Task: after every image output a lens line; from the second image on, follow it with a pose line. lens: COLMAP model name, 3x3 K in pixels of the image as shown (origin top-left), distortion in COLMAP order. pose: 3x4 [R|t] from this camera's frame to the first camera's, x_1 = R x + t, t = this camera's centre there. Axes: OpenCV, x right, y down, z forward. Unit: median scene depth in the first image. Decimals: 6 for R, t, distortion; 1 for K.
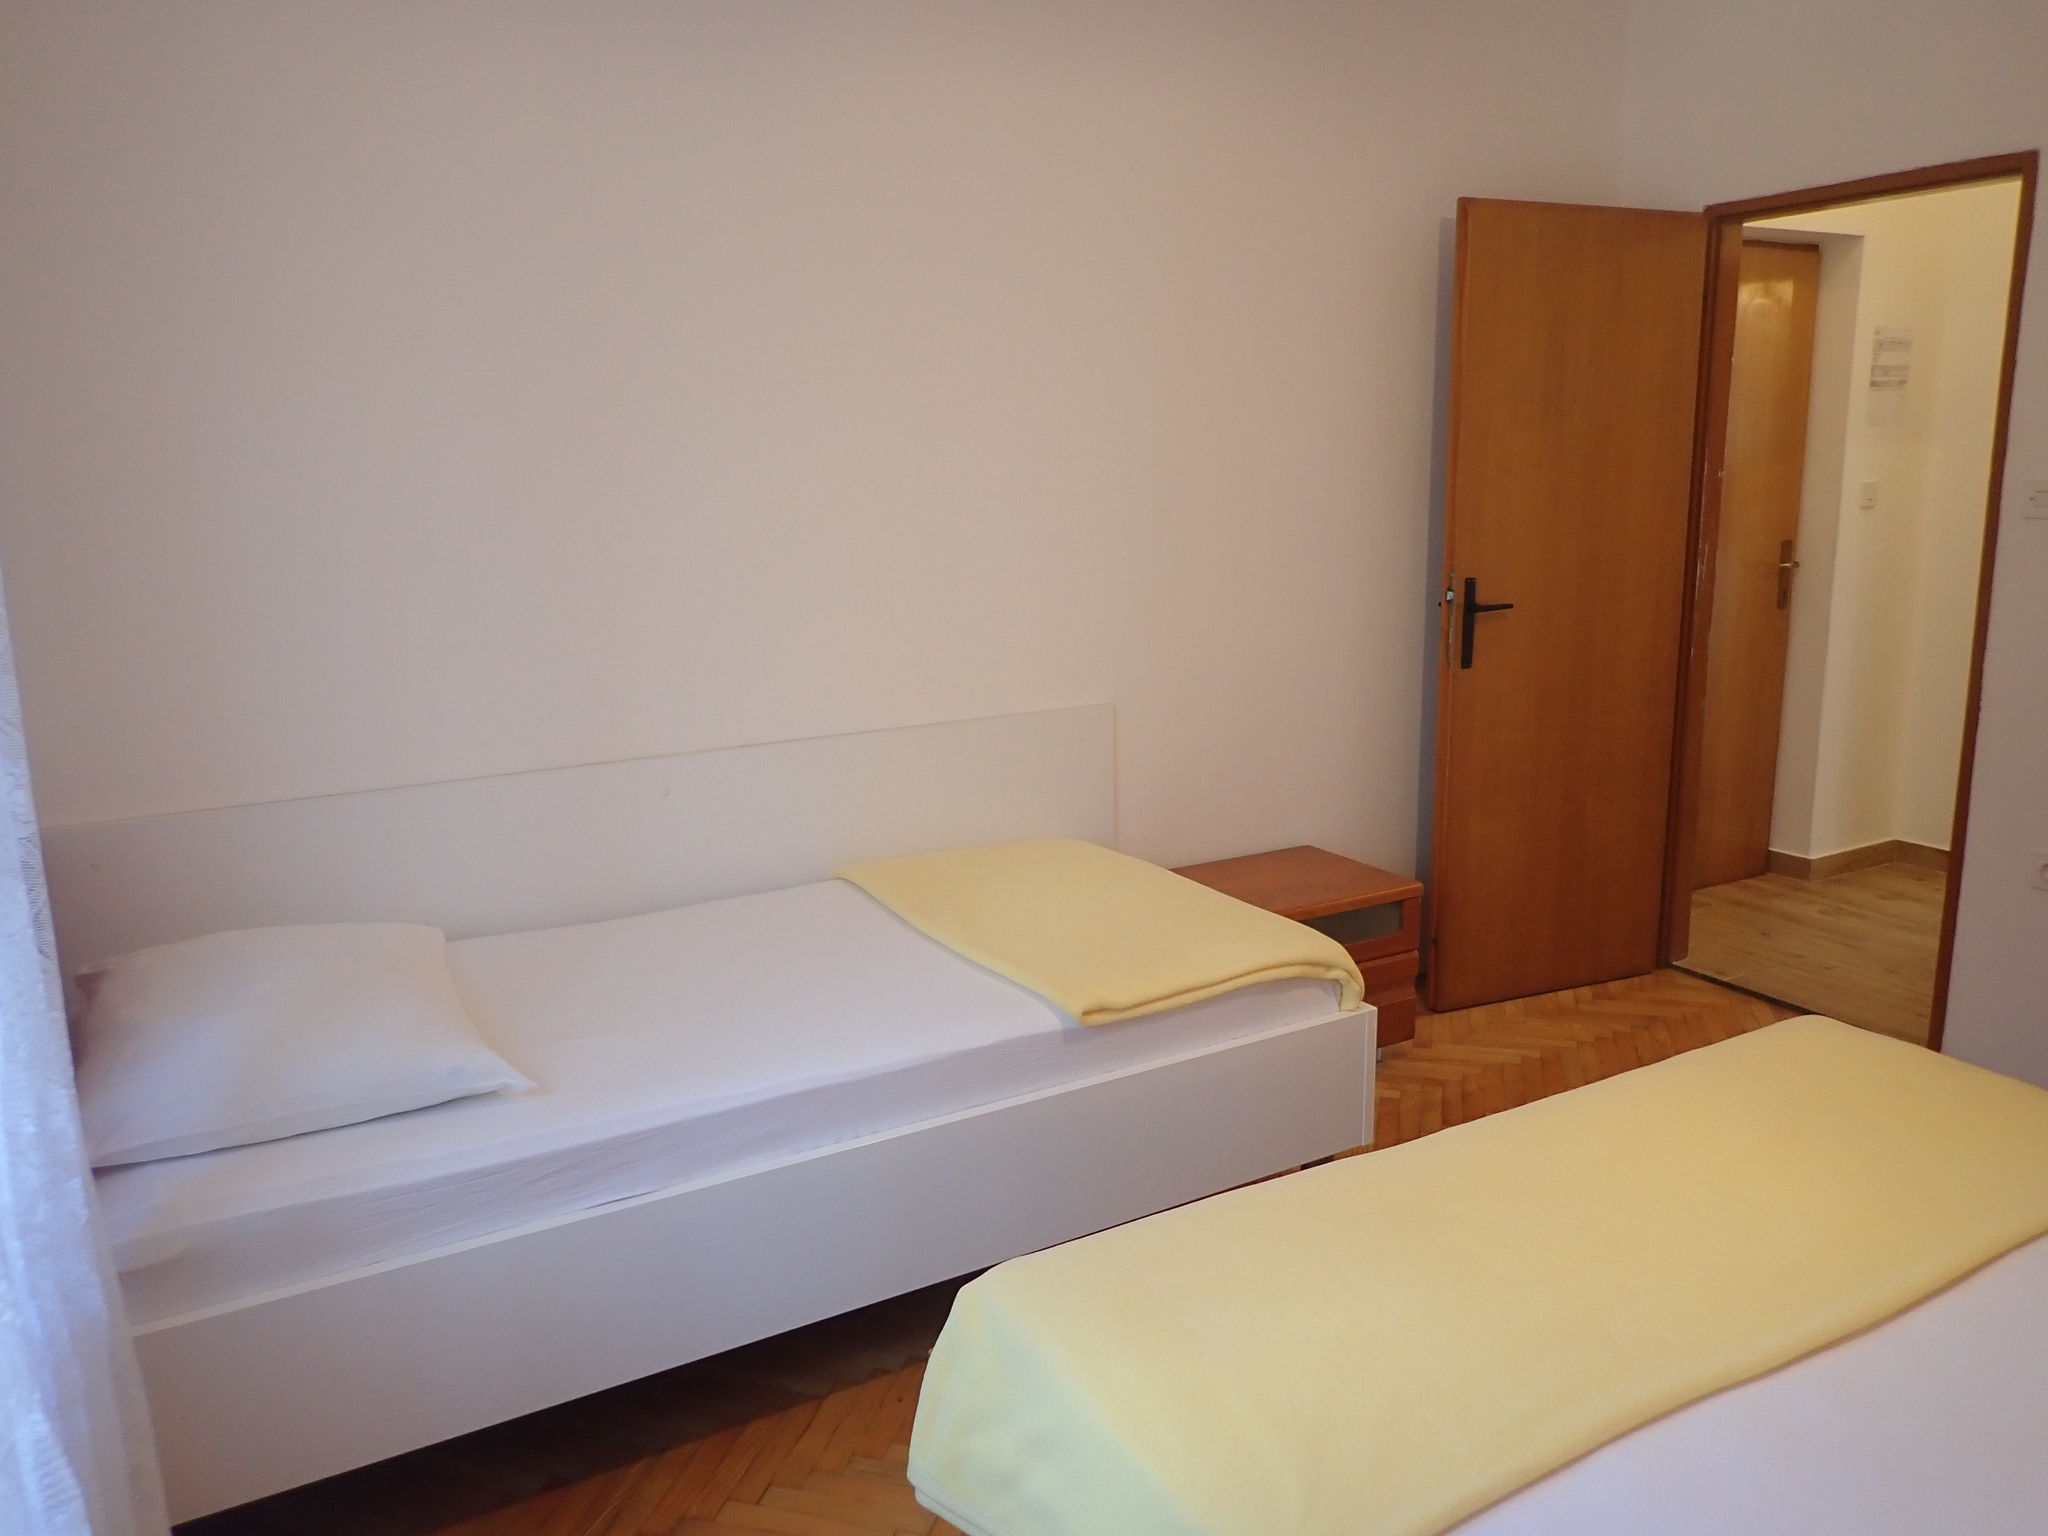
lens RADIAL K [[1507.4, 0, 1014.7], [0, 1507.4, 770.3], [0, 0, 1]] dist [-0.002075, -0.003350]
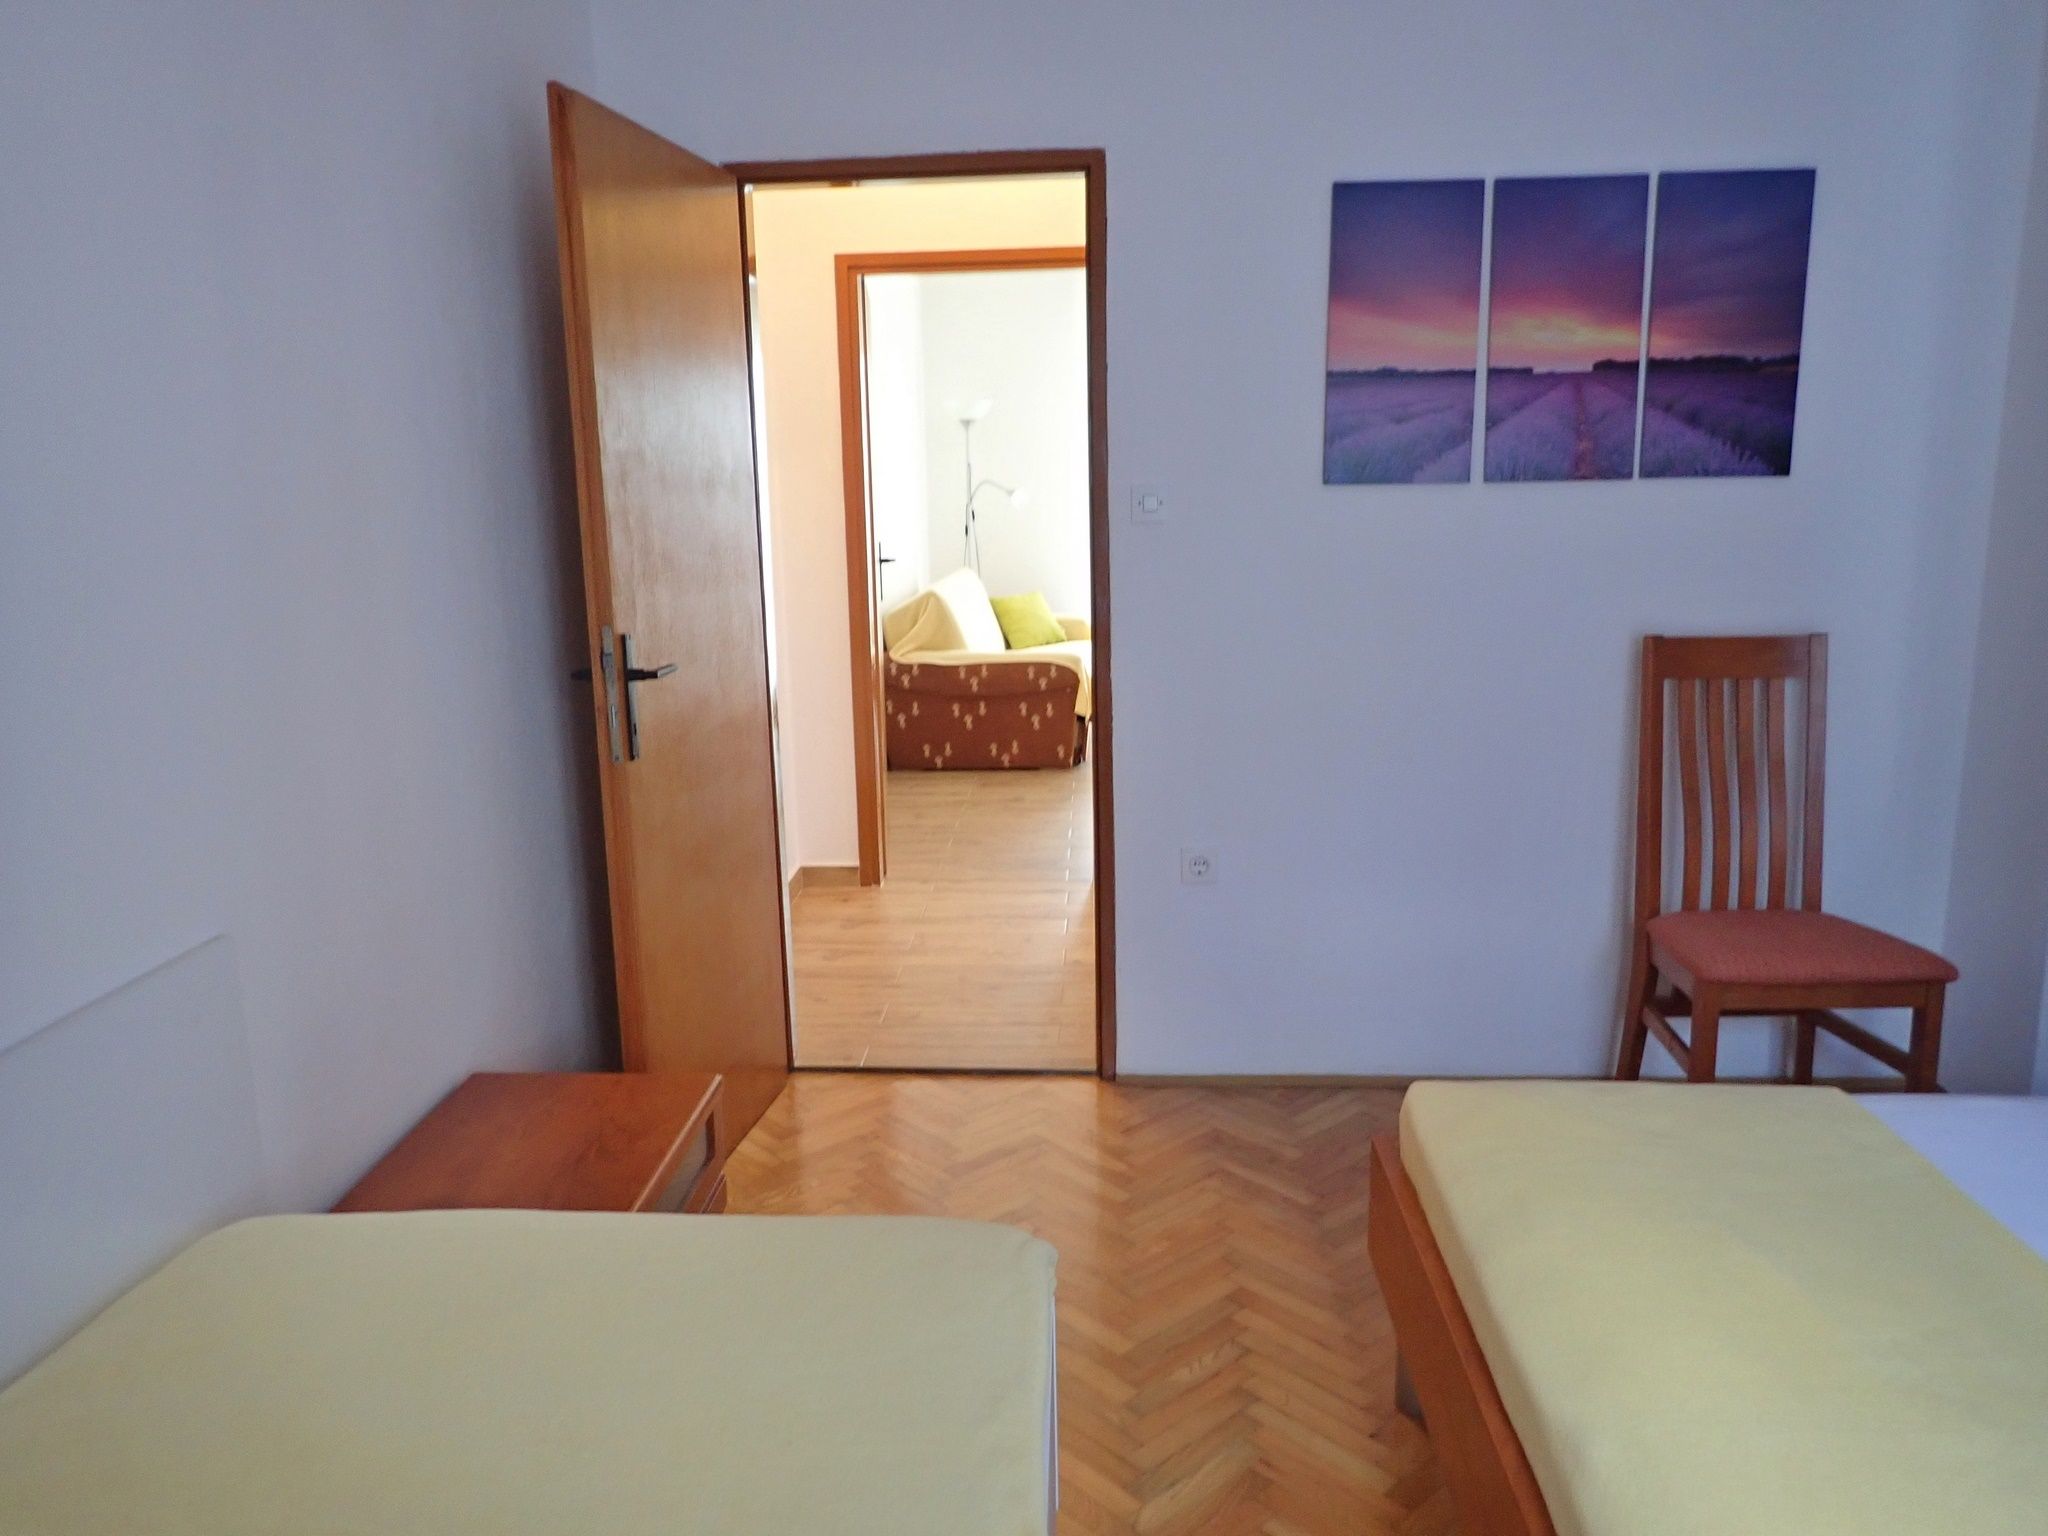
lens RADIAL K [[1507.4, 0, 1014.7], [0, 1507.4, 770.3], [0, 0, 1]] dist [-0.002075, -0.003350]
pose [[0.552975, -0.161331, 0.817429, -0.174238], [0.185527, 0.980286, 0.067967, -0.073991], [-0.812280, 0.114071, 0.572005, 0.427751]]
